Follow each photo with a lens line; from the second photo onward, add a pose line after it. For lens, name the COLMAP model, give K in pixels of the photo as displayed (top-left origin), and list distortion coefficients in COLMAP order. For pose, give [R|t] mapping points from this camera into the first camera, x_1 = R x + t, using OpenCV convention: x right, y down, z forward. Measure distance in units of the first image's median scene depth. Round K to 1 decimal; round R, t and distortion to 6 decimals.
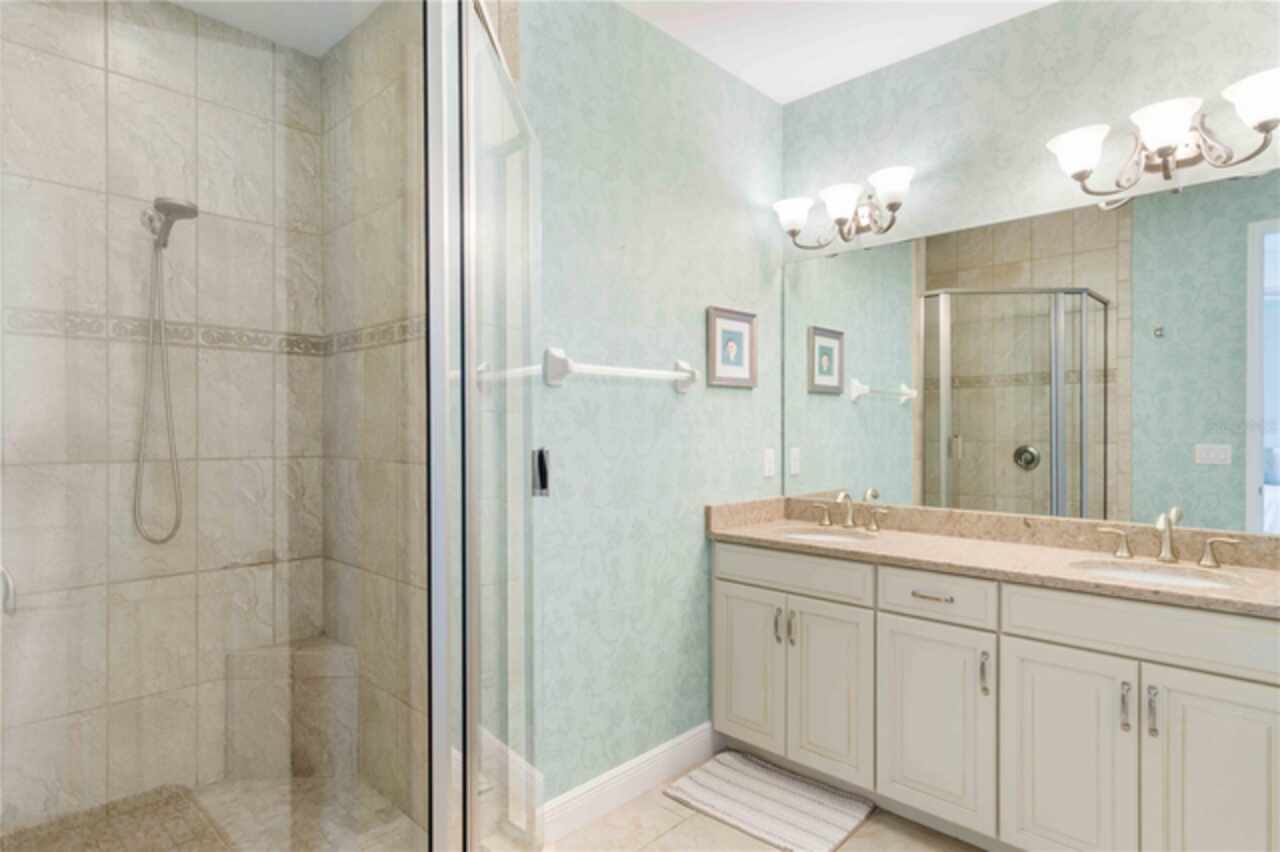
lens RADIAL K [[676.8, 0, 646.2], [0, 676.8, 428.8], [0, 0, 1]] dist [0.012985, -0.002563]
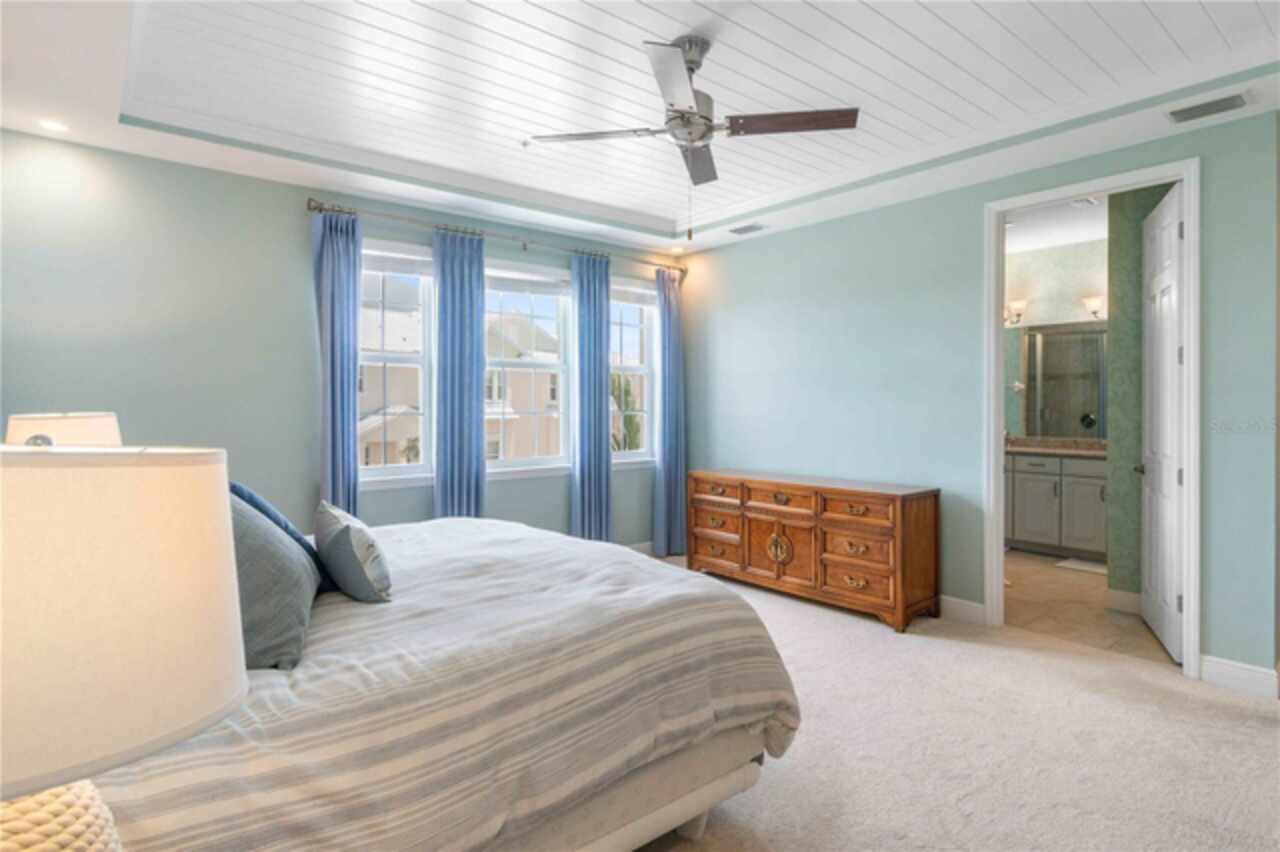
lens RADIAL K [[676.8, 0, 633.0], [0, 676.8, 419.0], [0, 0, 1]] dist [0.012985, -0.002563]
pose [[0.992848, -0.004801, -0.119286, -0.477775], [0.006404, 0.999894, 0.013058, 0.009703], [0.119210, -0.013729, 0.992774, -1.059111]]
